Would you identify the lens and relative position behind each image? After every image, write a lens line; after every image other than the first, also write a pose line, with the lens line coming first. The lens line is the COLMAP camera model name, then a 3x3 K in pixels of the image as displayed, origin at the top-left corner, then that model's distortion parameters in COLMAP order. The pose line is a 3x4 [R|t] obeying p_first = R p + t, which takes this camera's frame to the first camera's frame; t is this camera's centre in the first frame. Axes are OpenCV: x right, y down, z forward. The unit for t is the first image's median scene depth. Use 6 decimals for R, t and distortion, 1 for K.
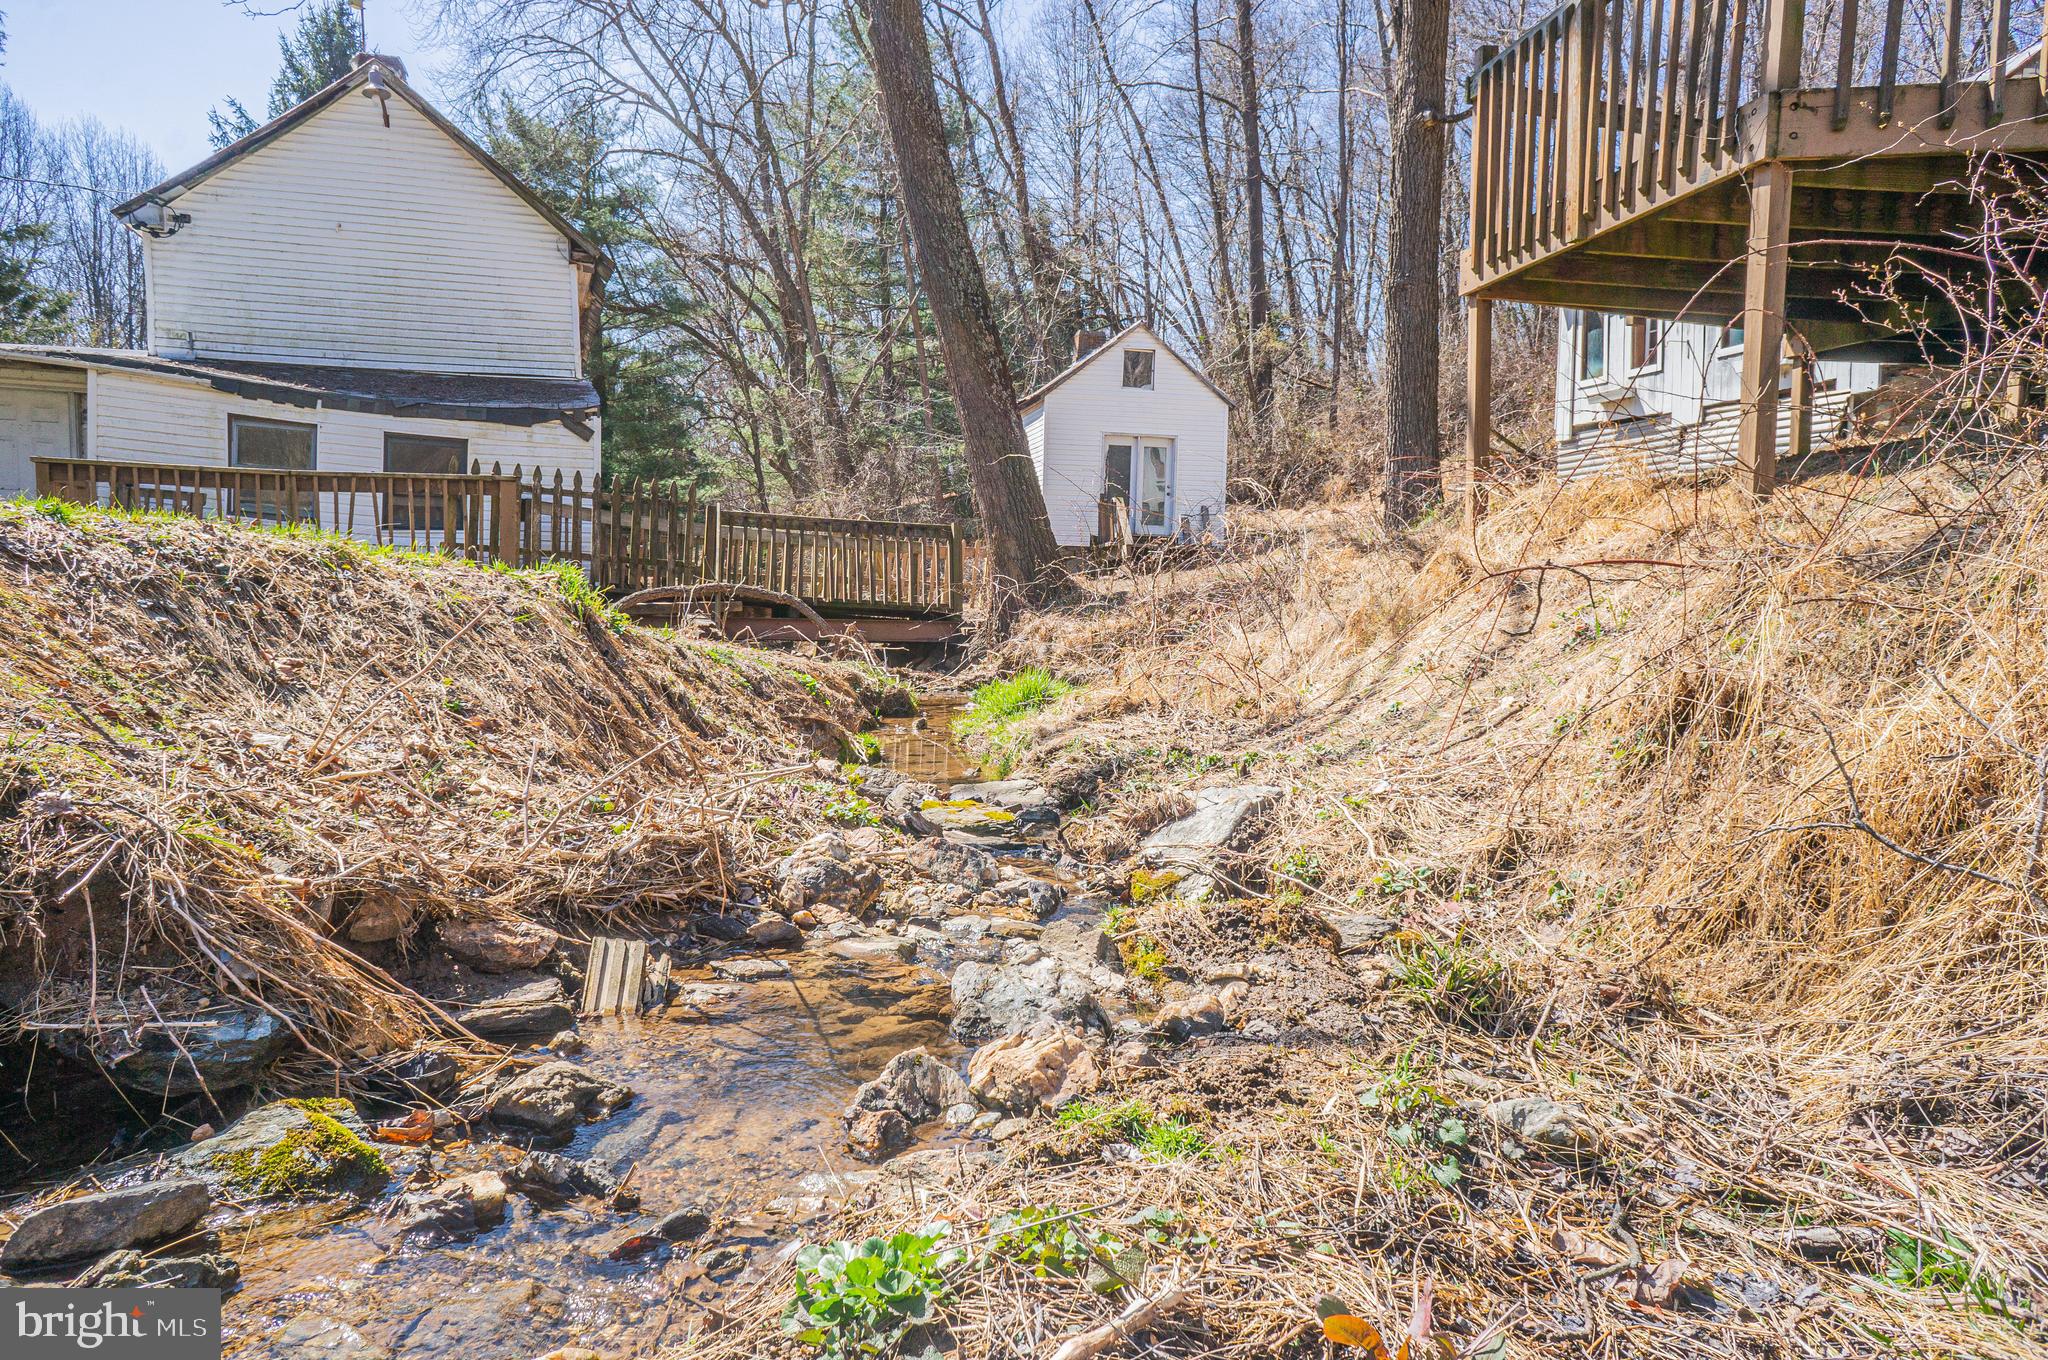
lens RADIAL K [[1388.4, 0, 1013.4], [0, 1388.4, 673.5], [0, 0, 1]] dist [-0.068704, 0.099494]
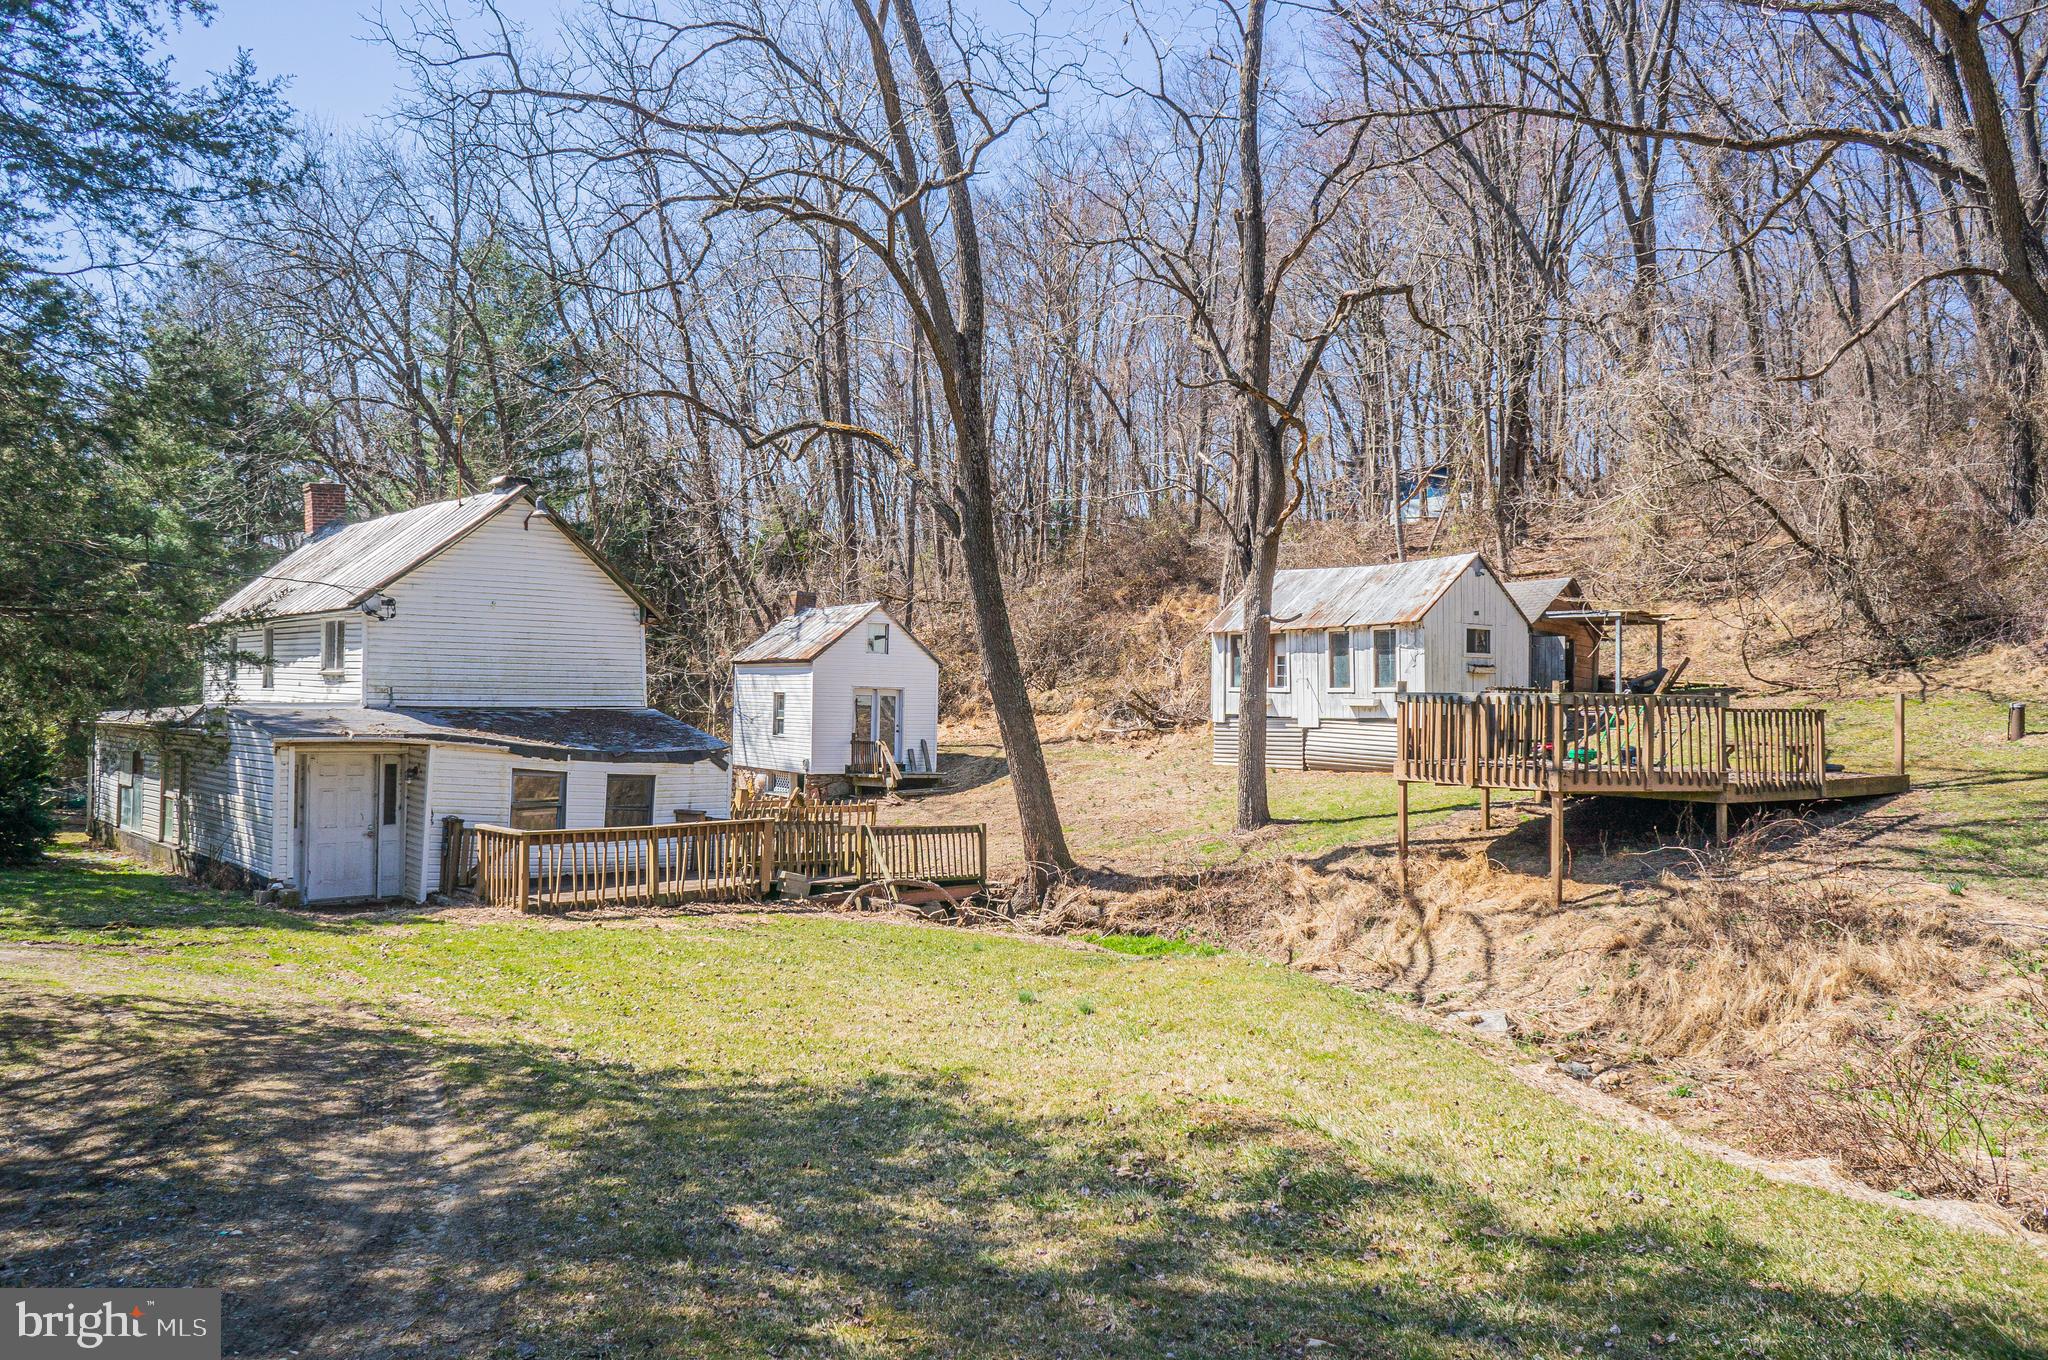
lens RADIAL K [[1388.4, 0, 1013.4], [0, 1388.4, 673.5], [0, 0, 1]] dist [-0.068704, 0.099494]
pose [[0.906657, 0.000797, 0.421867, -0.590018], [0.035507, 0.996306, -0.078192, -0.132409], [-0.420371, 0.085873, 0.903280, -0.418577]]
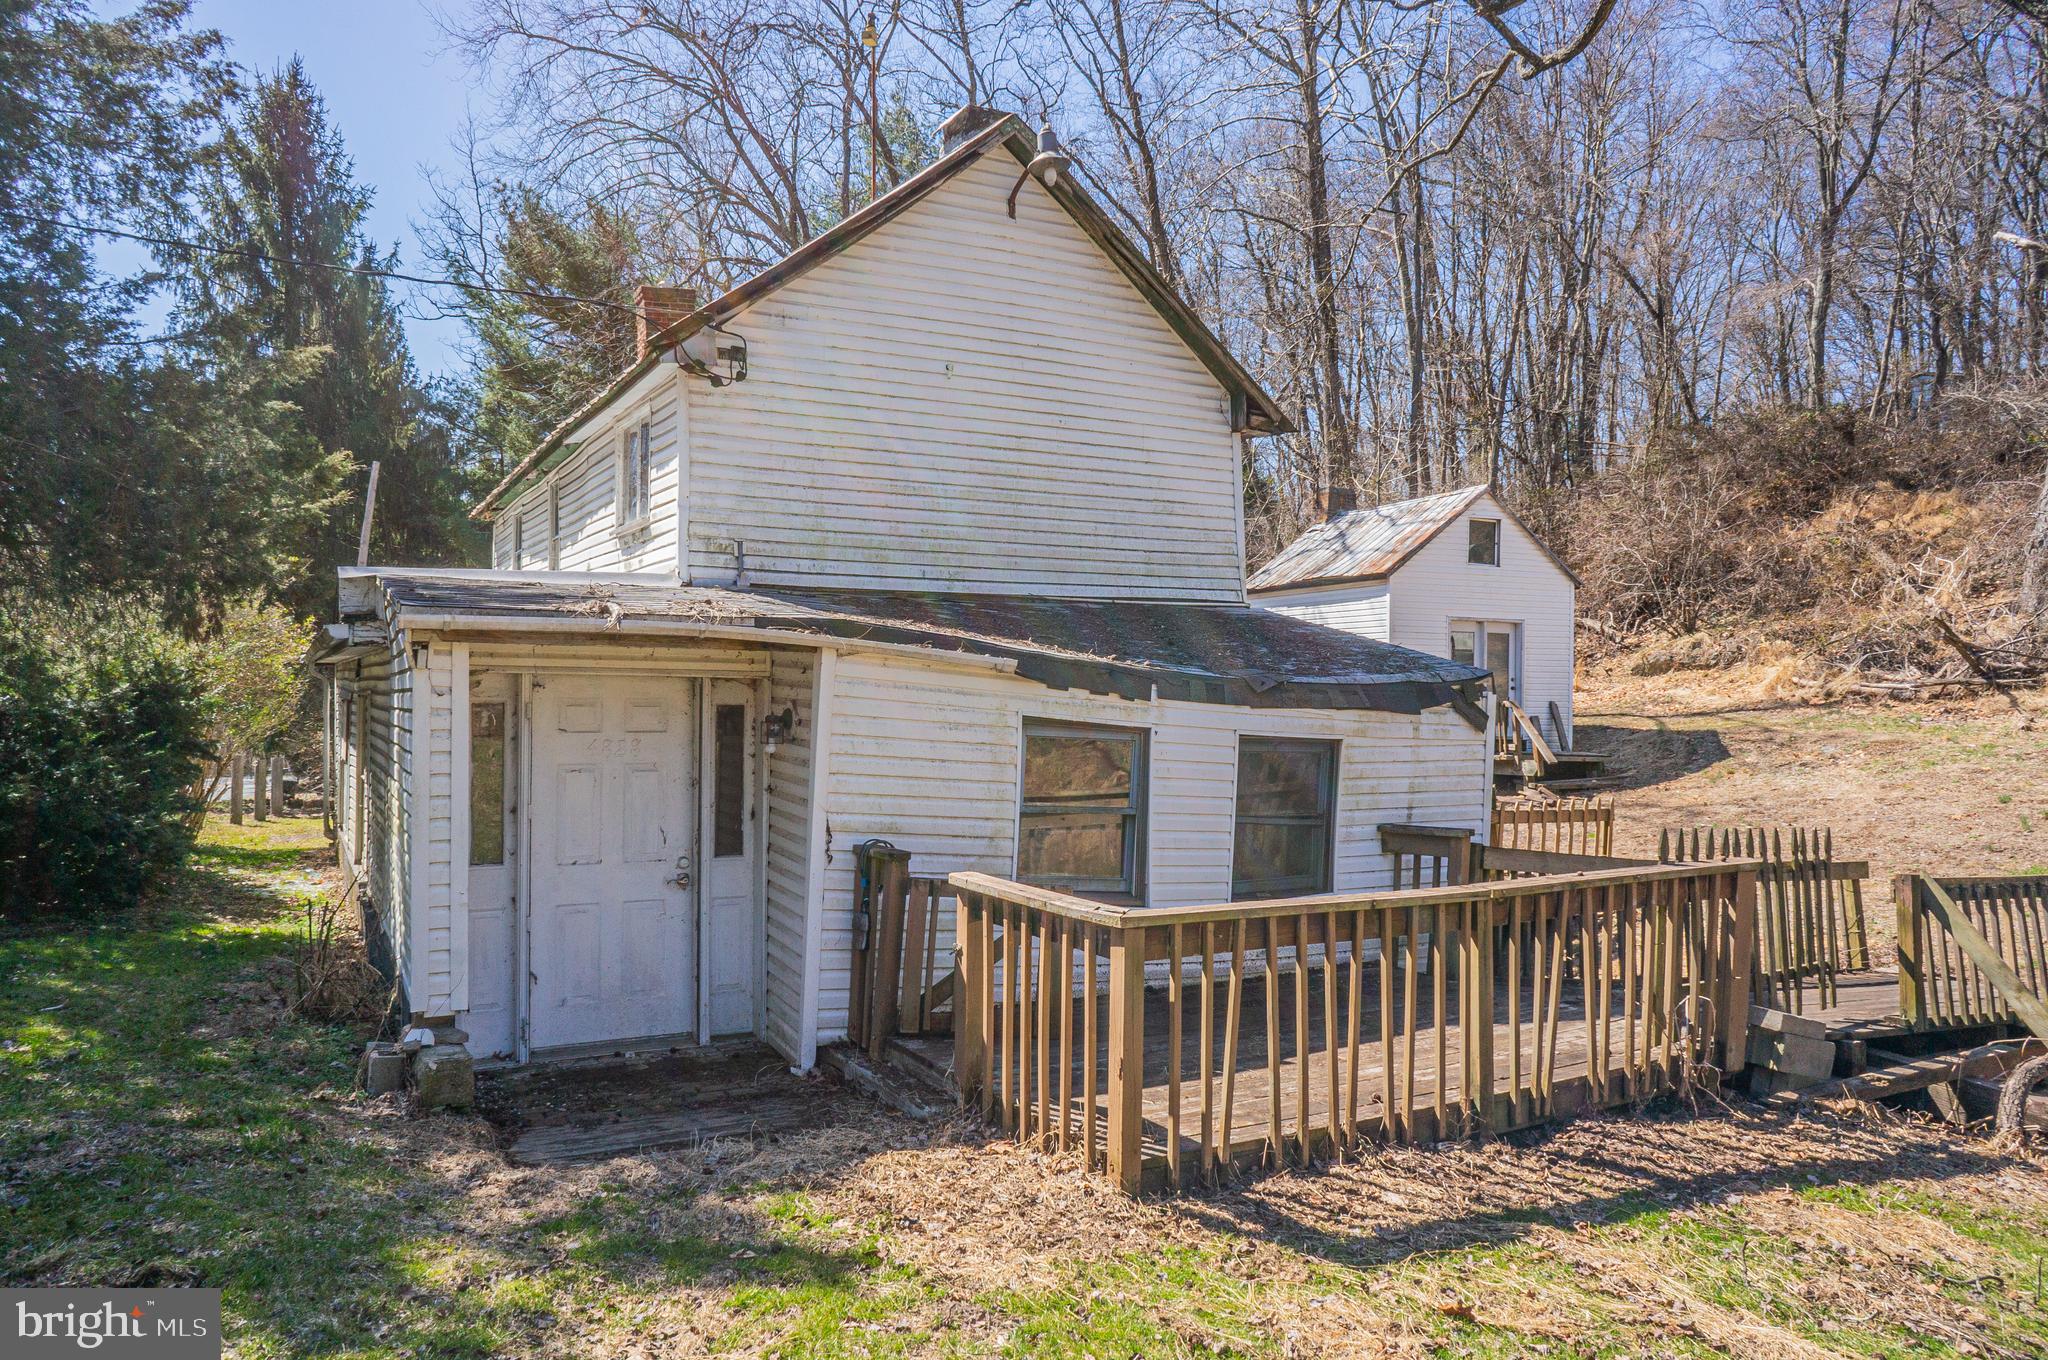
lens RADIAL K [[1388.4, 0, 1013.4], [0, 1388.4, 673.5], [0, 0, 1]] dist [-0.068704, 0.099494]
pose [[0.985688, -0.010455, 0.168253, -0.561042], [0.024016, 0.996604, -0.078770, -0.137182], [-0.166858, 0.081683, 0.982592, 0.387270]]
